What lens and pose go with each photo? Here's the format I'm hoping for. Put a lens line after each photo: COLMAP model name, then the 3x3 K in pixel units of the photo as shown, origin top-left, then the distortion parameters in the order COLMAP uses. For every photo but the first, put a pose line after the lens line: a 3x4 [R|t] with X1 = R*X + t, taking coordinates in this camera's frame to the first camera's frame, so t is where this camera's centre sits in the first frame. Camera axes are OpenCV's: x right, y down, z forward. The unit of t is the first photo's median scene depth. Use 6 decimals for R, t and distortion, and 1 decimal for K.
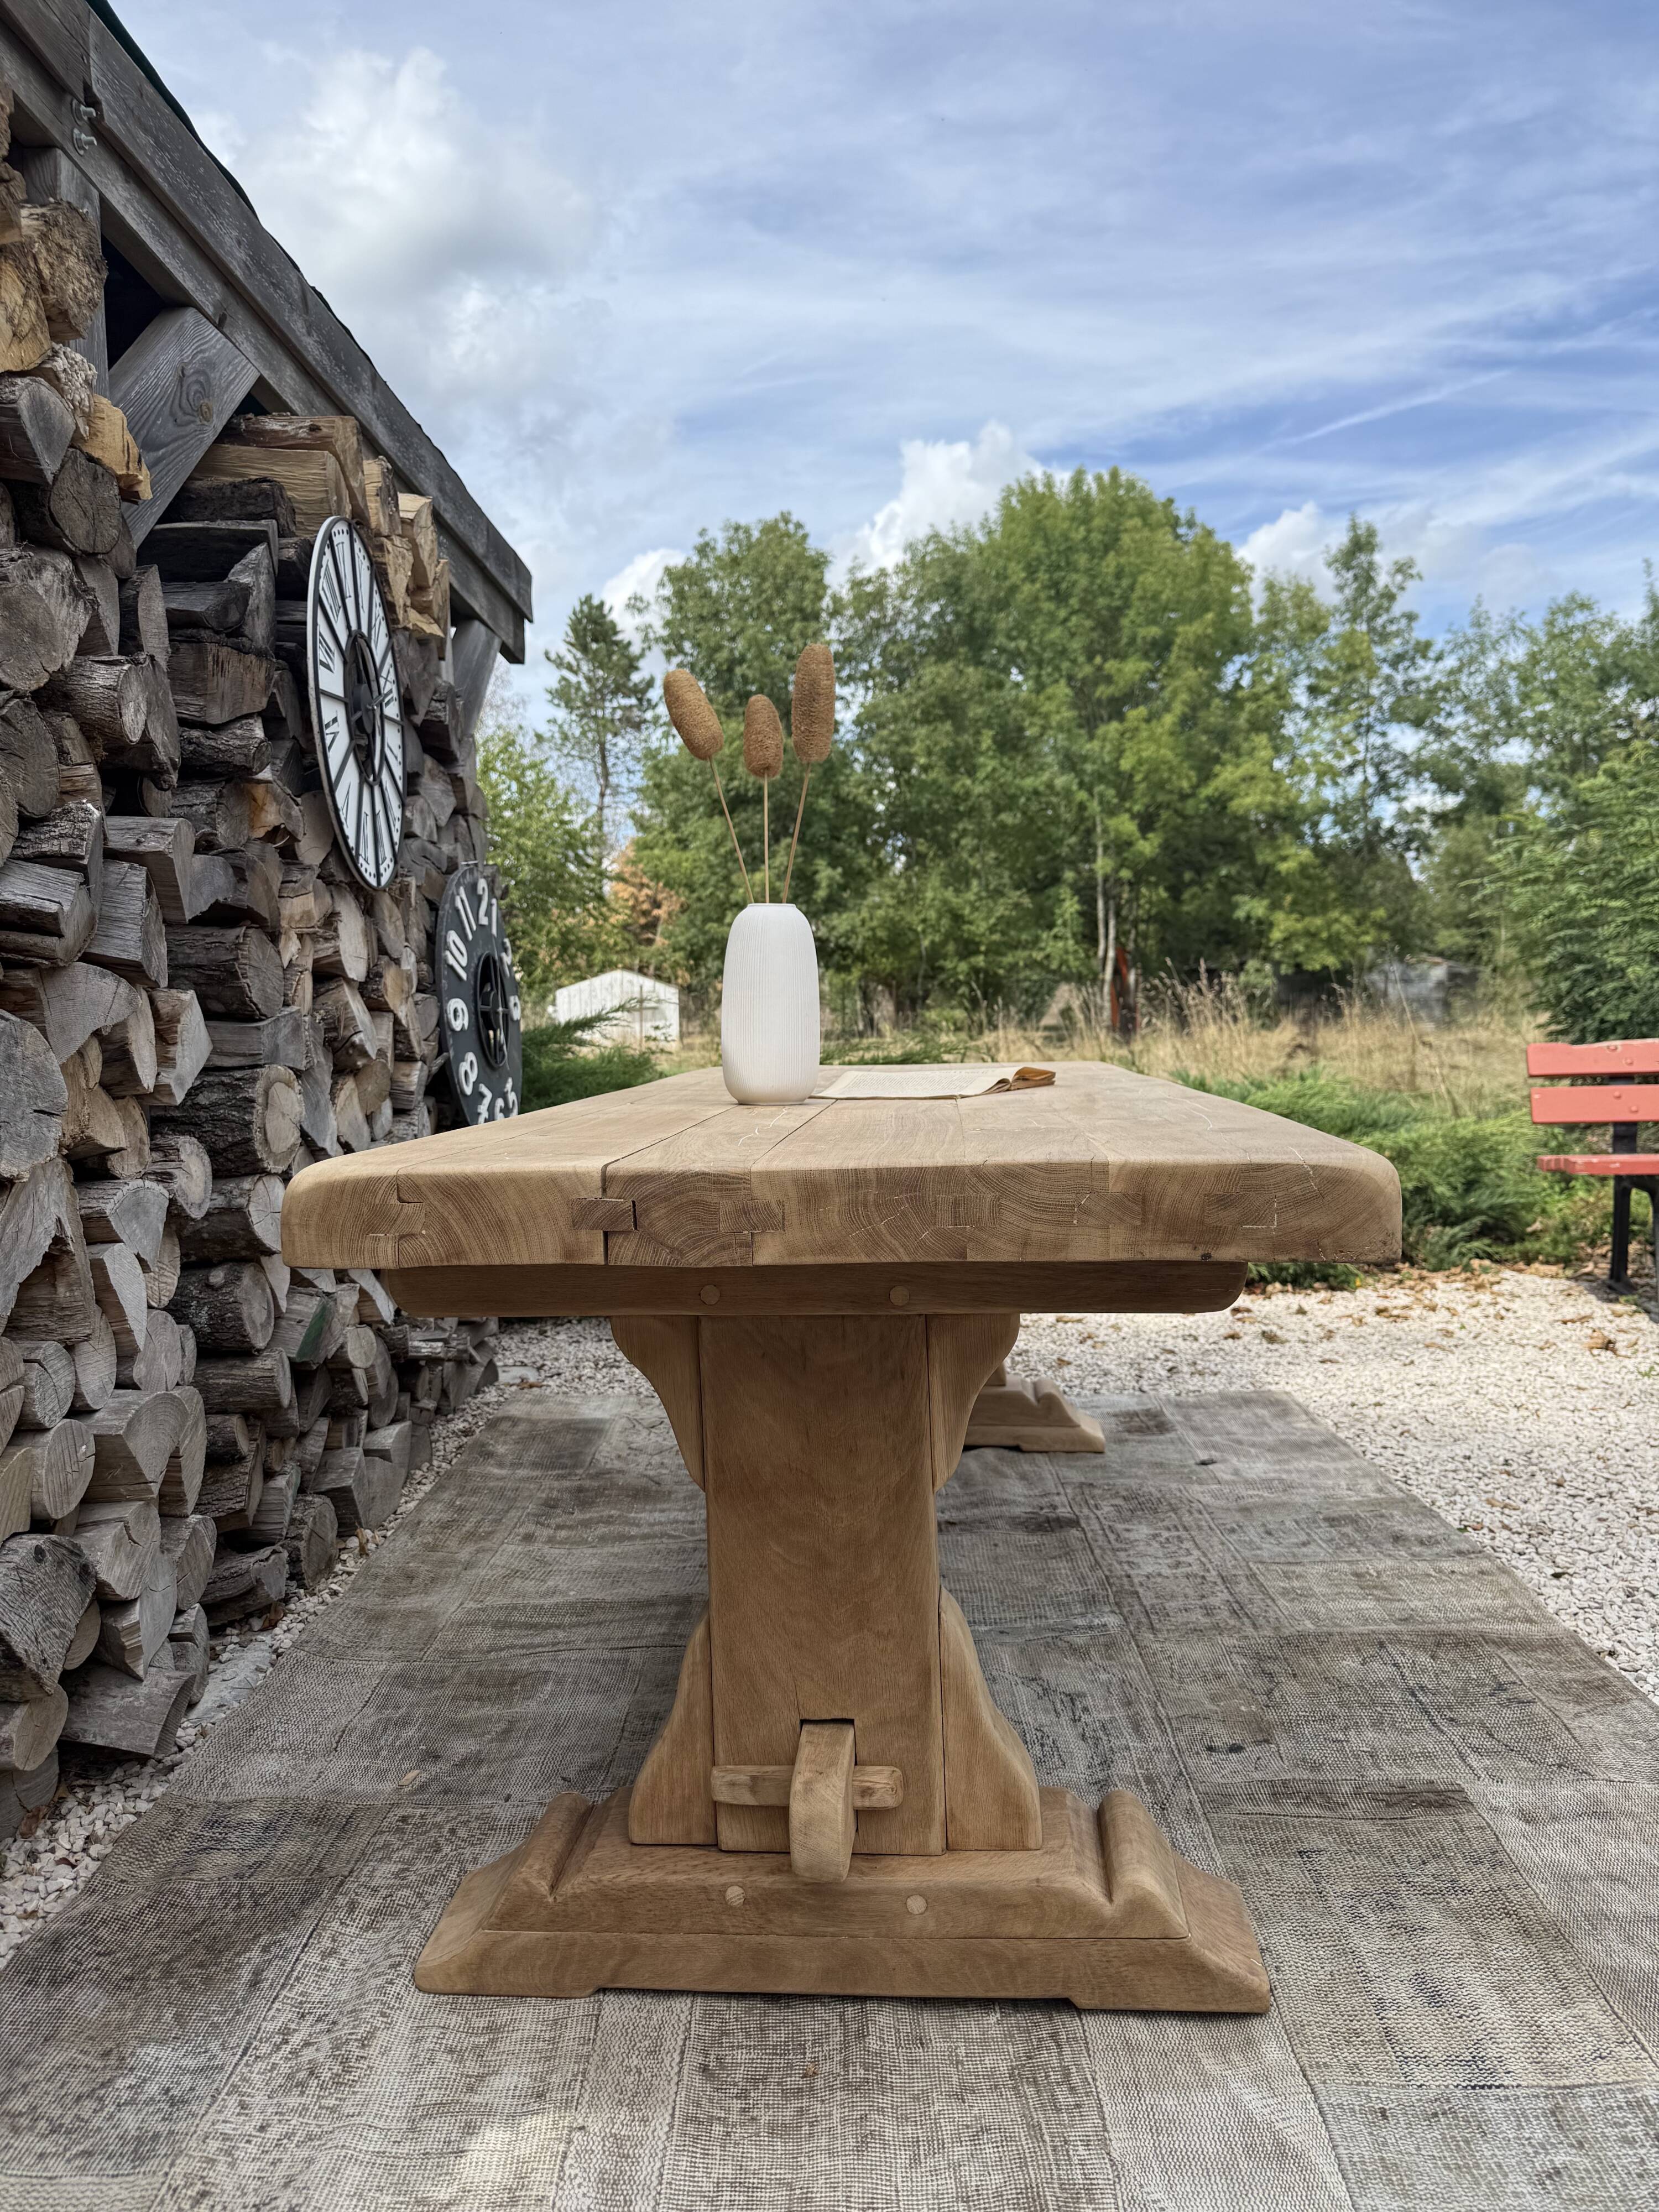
lens RADIAL K [[1553.7, 0, 823.3], [0, 1553.7, 1110.3], [0, 0, 1]] dist [0.071585, -0.094568]
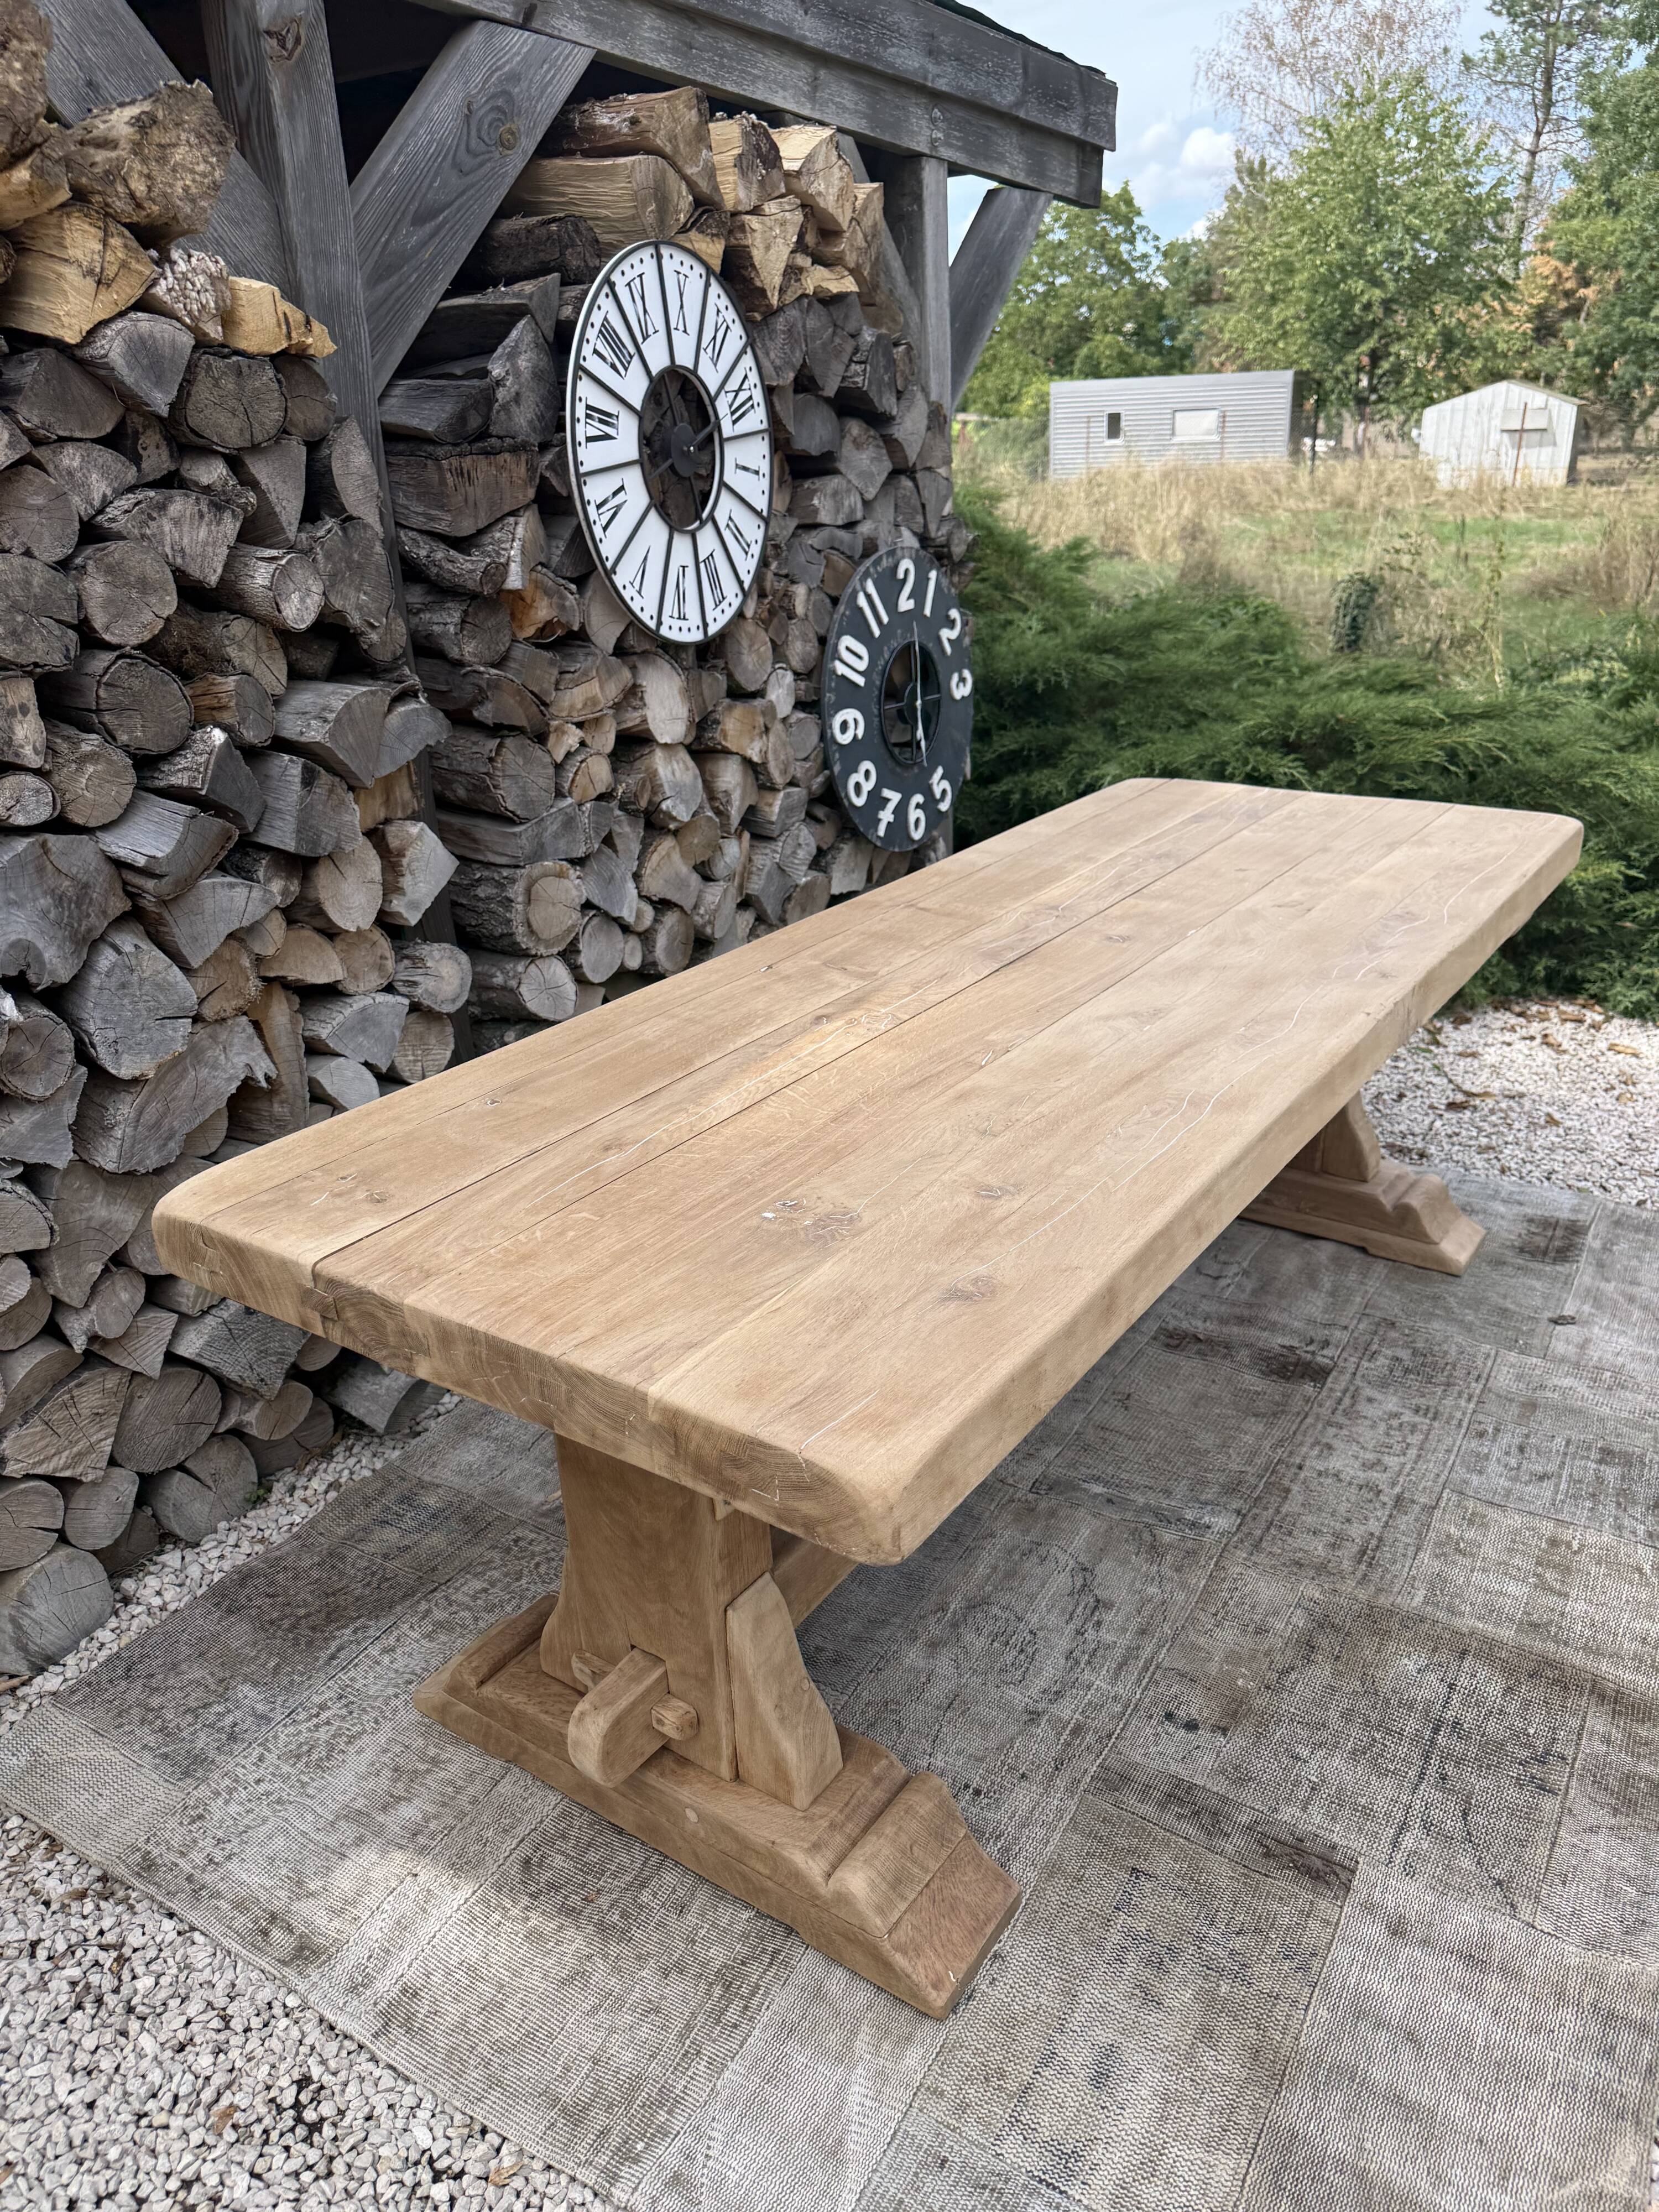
lens RADIAL K [[1565.8, 0, 846.6], [0, 1565.8, 1117.1], [0, 0, 1]] dist [0.031082, -0.035795]
pose [[0.869196, 0.191832, -0.455739, 0.305363], [-0.019436, 0.934220, 0.356167, -0.209743], [0.494085, -0.300721, 0.815749, 0.124947]]
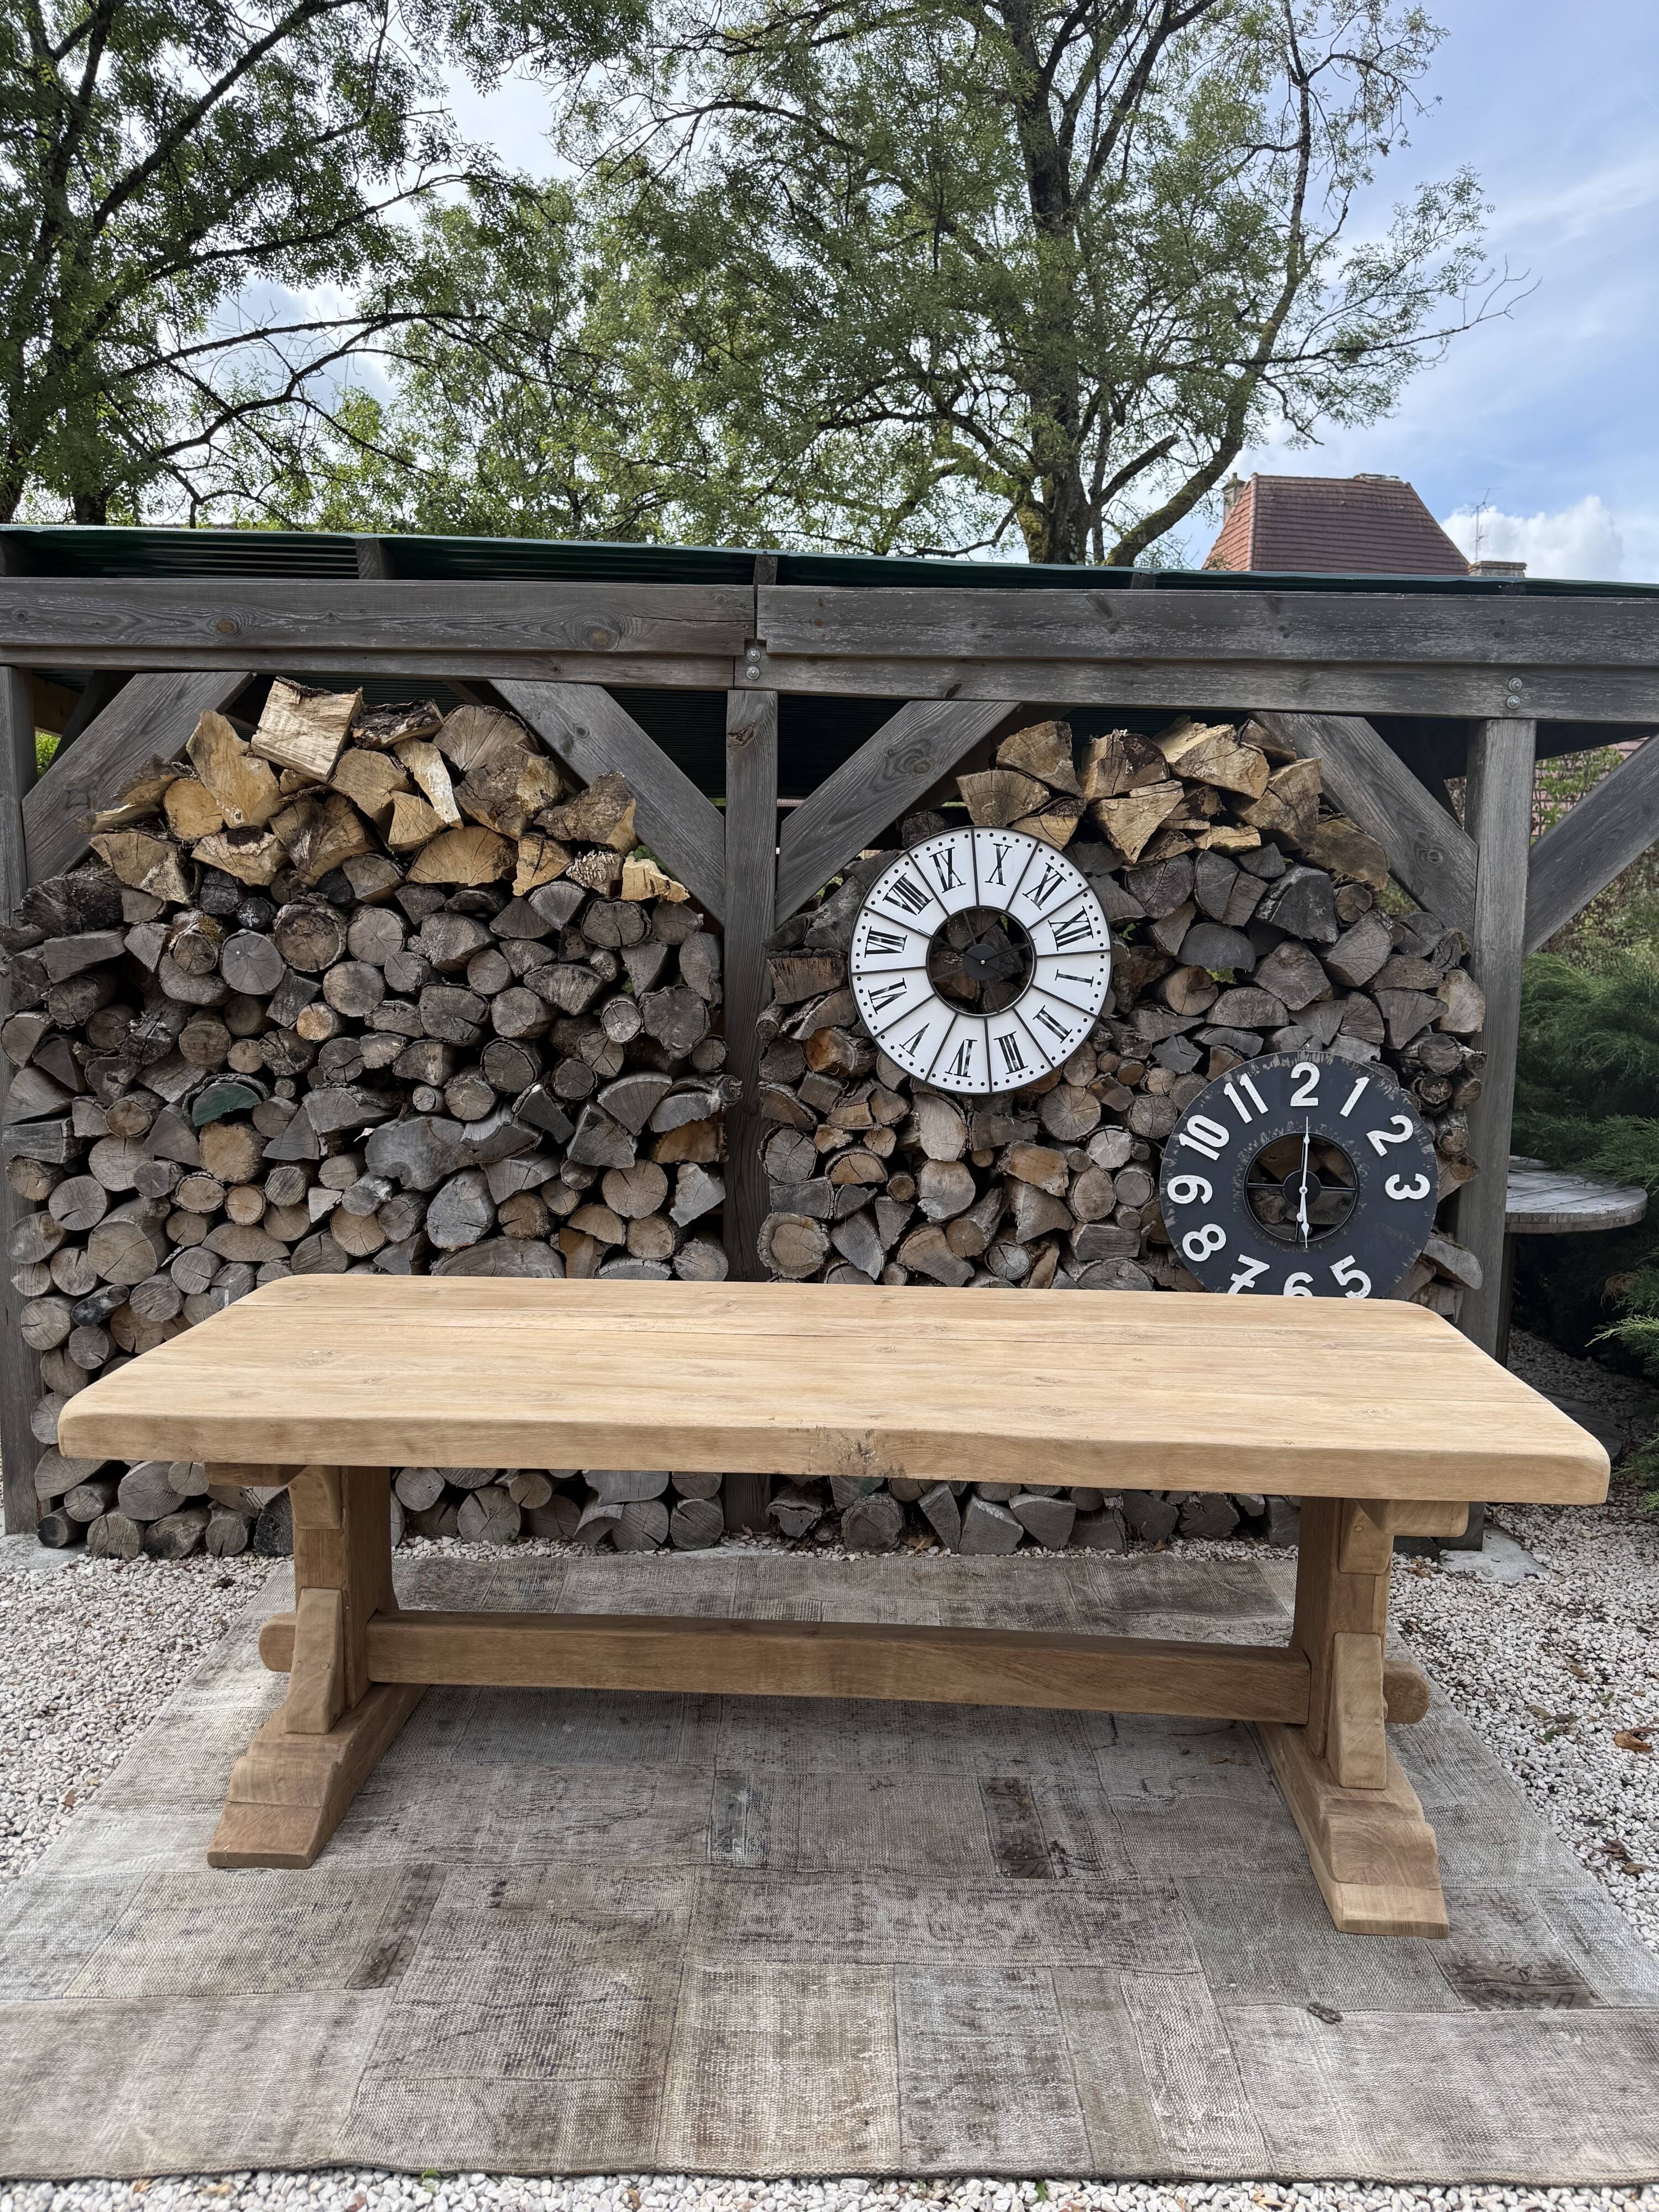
lens RADIAL K [[1567.0, 0, 830.0], [0, 1567.0, 1118.7], [0, 0, 1]] dist [0.146207, -0.193018]
pose [[0.028590, 0.157168, -0.987158, 0.999597], [-0.075271, 0.985096, 0.154660, -0.307088], [0.996753, 0.069882, 0.039994, 0.790429]]
